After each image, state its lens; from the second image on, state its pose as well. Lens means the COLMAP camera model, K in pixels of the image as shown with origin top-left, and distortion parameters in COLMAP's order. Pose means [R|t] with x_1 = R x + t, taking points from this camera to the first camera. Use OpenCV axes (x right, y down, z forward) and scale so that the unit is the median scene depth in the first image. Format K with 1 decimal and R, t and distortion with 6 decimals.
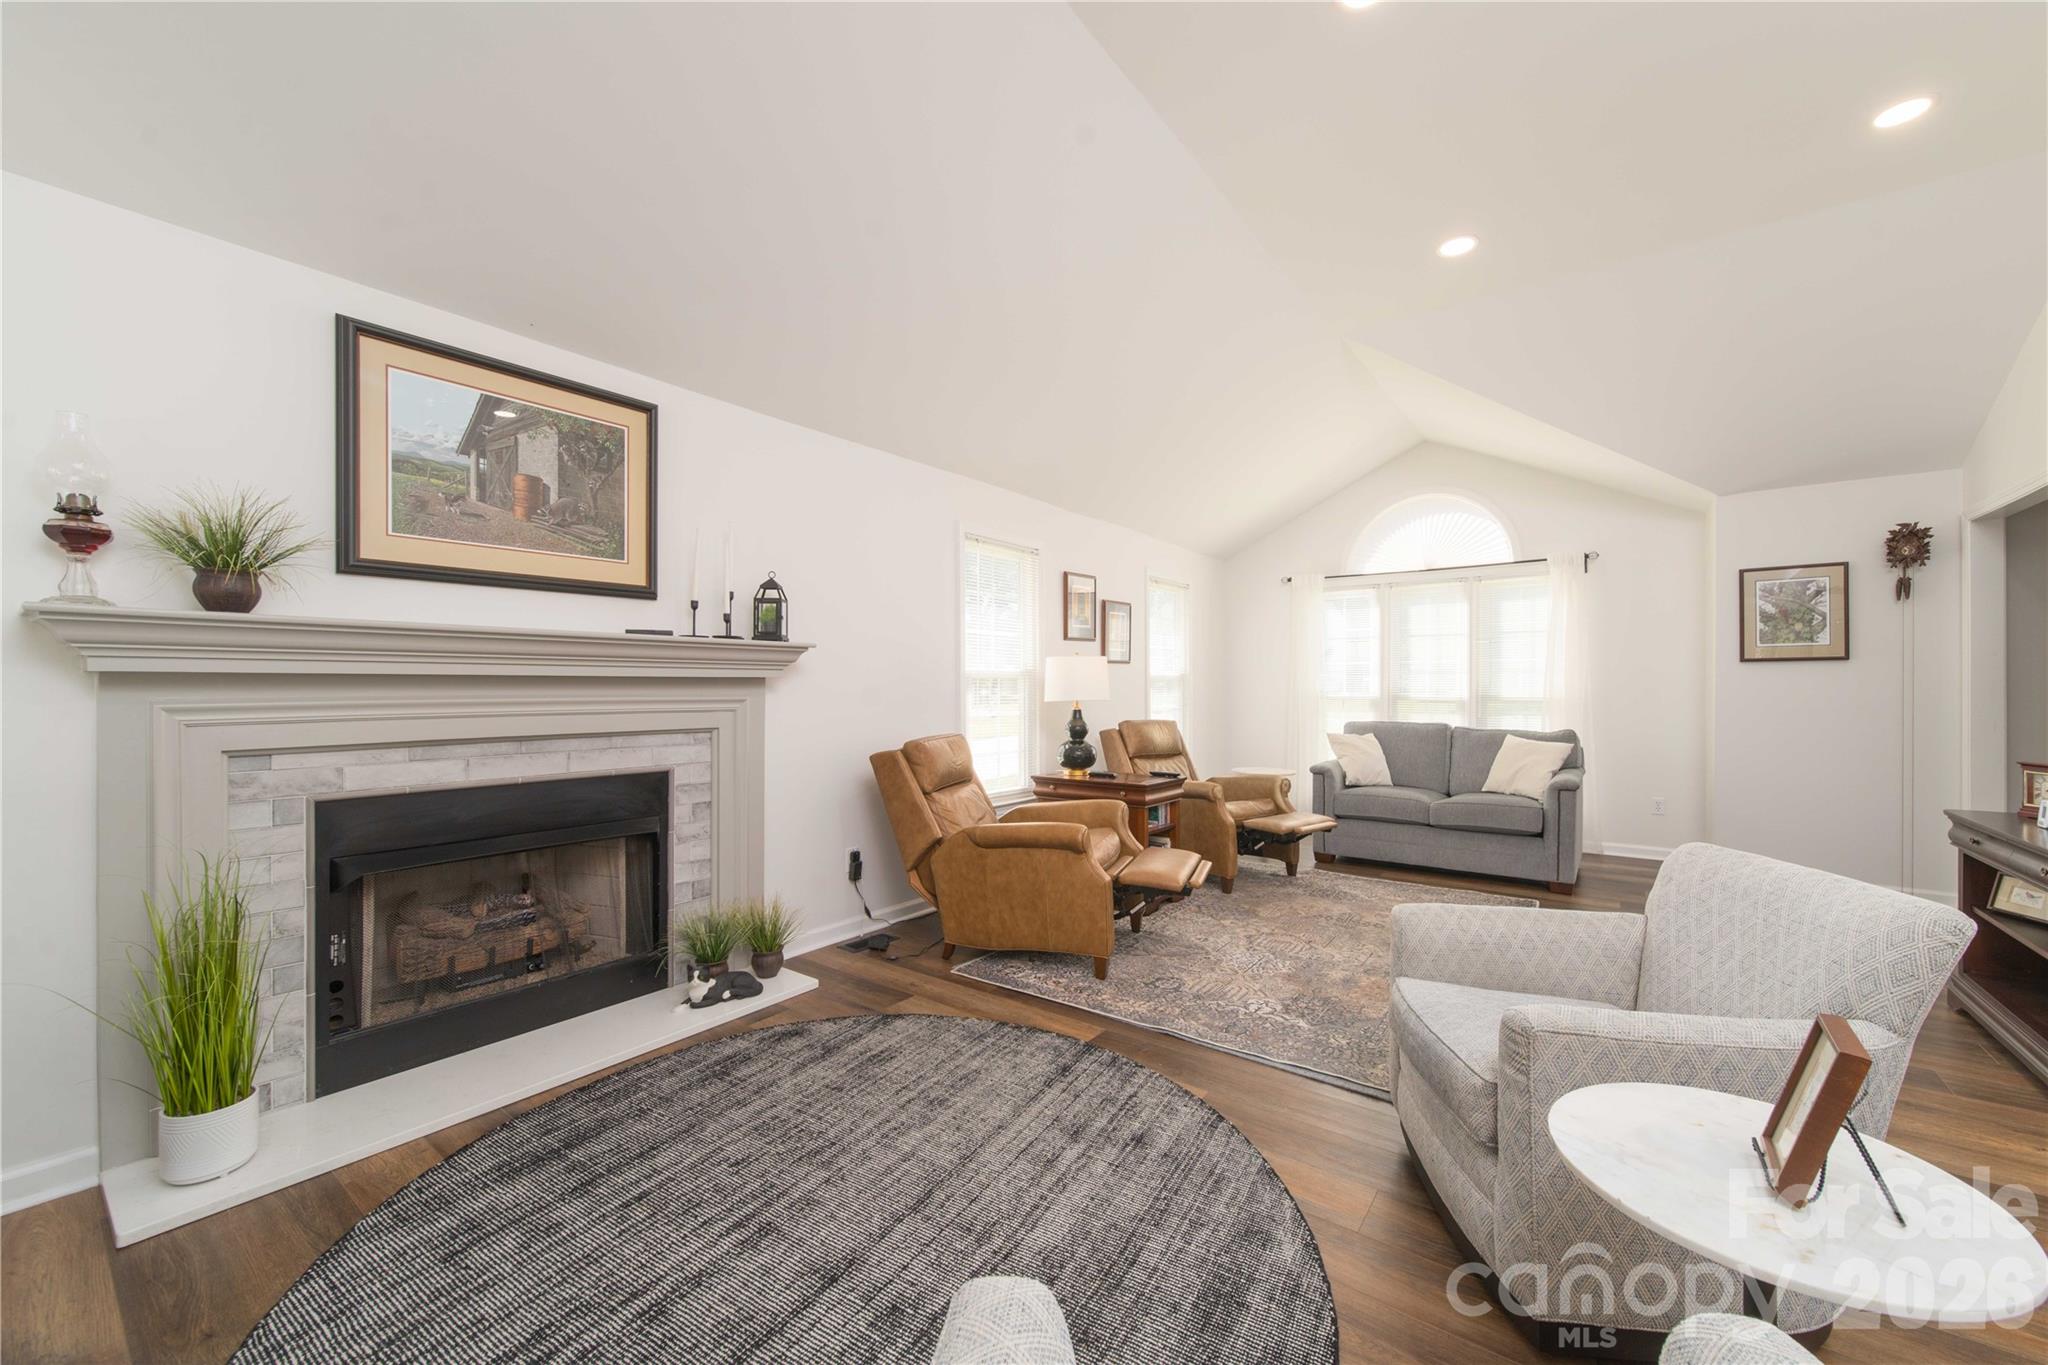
lens RADIAL K [[778.1, 0, 1033.0], [0, 778.1, 676.6], [0, 0, 1]] dist [-0.000605, -0.000061]
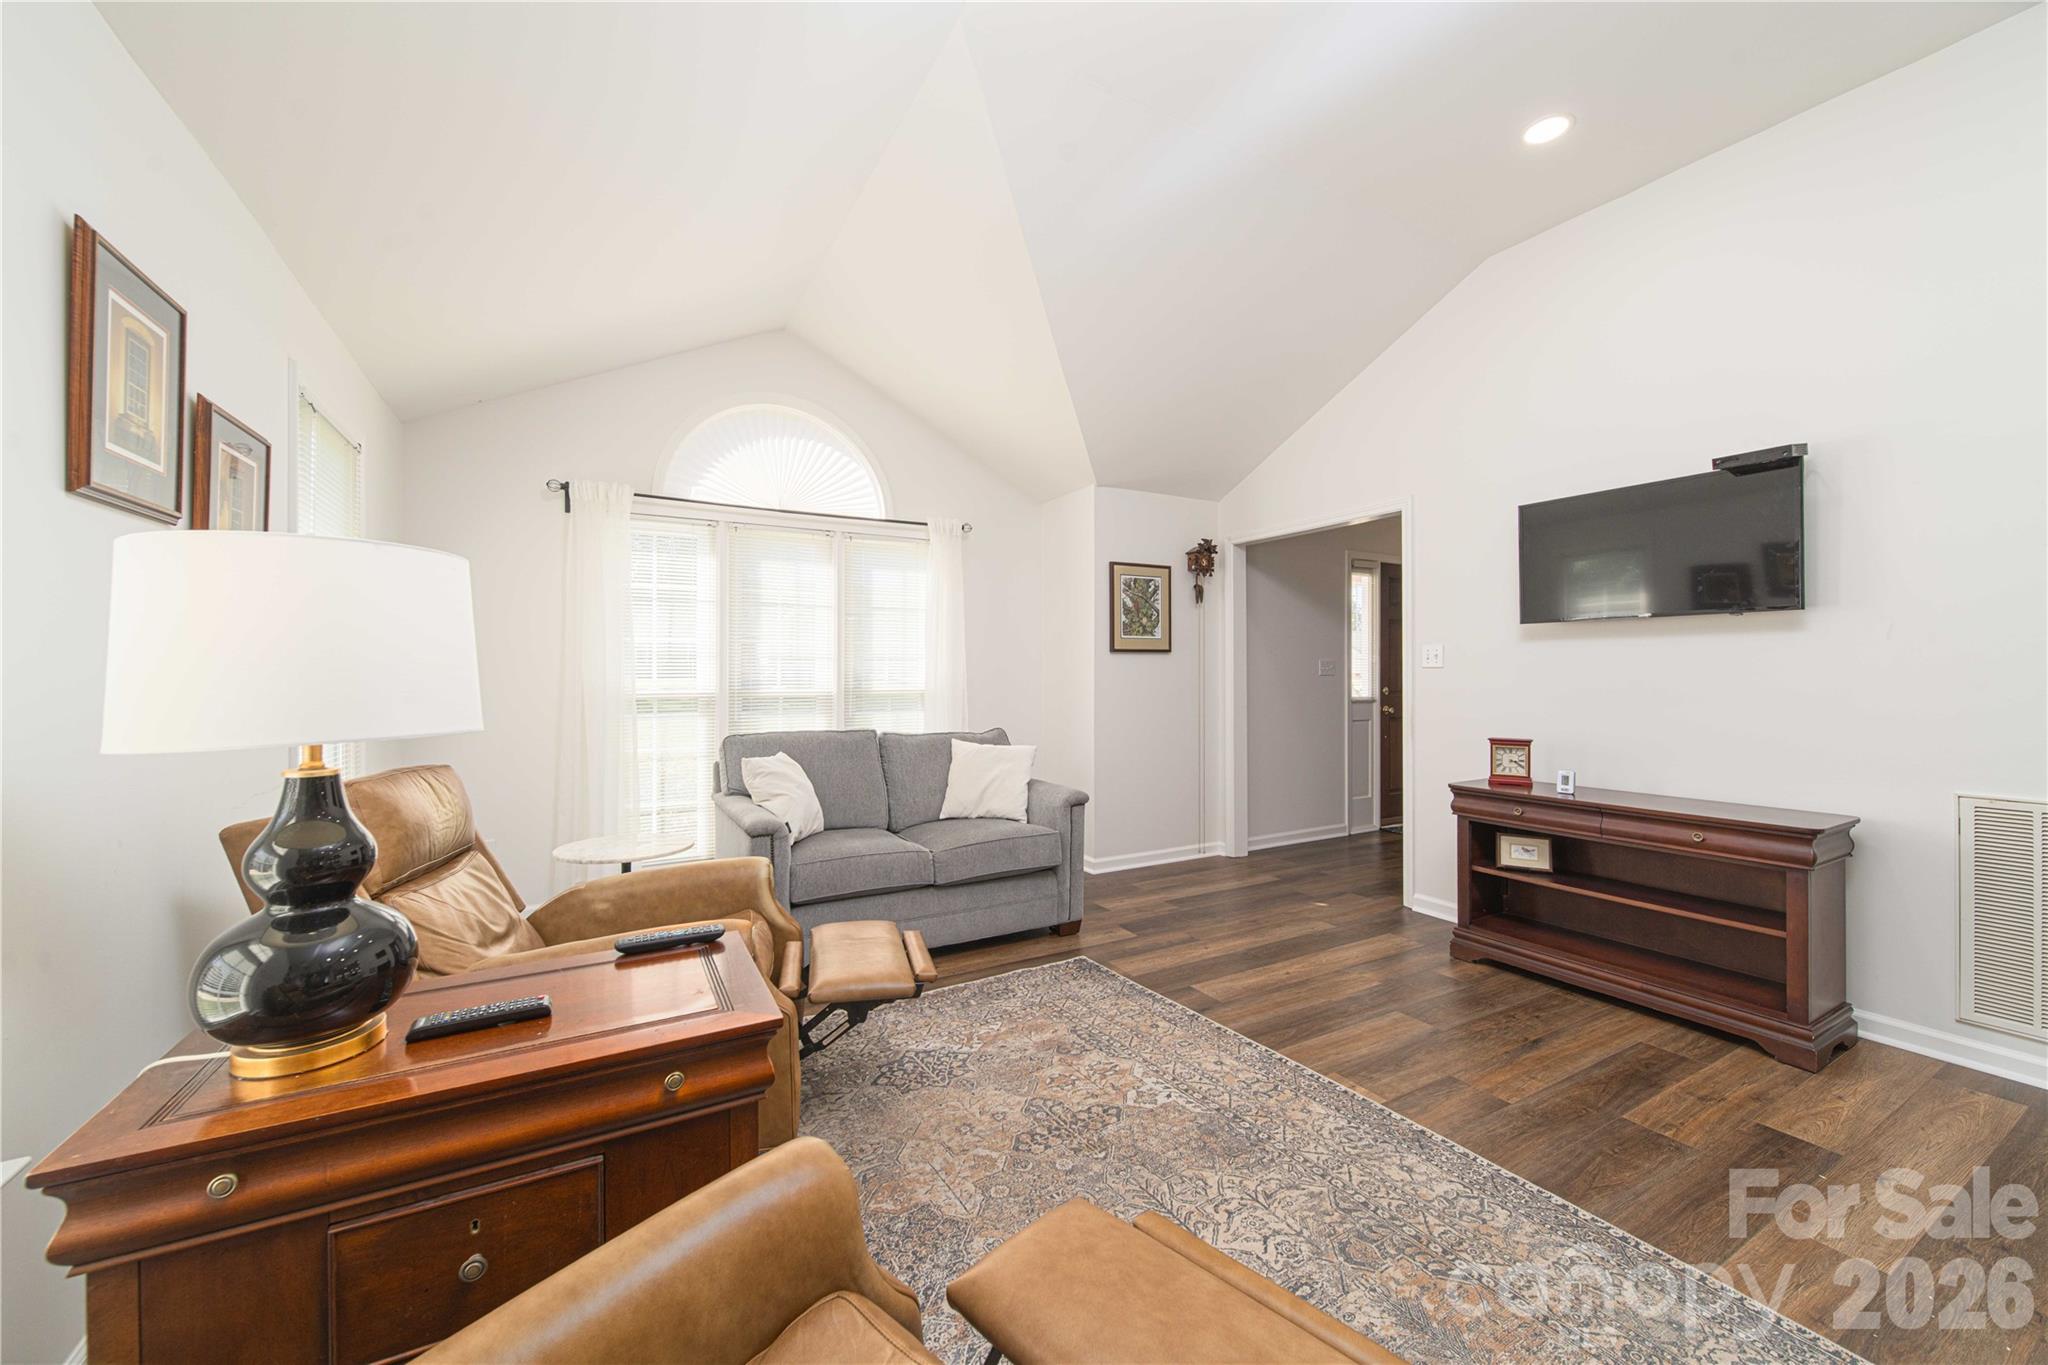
lens RADIAL K [[778.1, 0, 1033.0], [0, 778.1, 676.6], [0, 0, 1]] dist [-0.000605, -0.000061]
pose [[0.396468, -0.001856, 0.918047, -0.070383], [-0.008717, 0.999945, 0.005787, 0.008502], [-0.918007, -0.010297, 0.396430, 0.704008]]
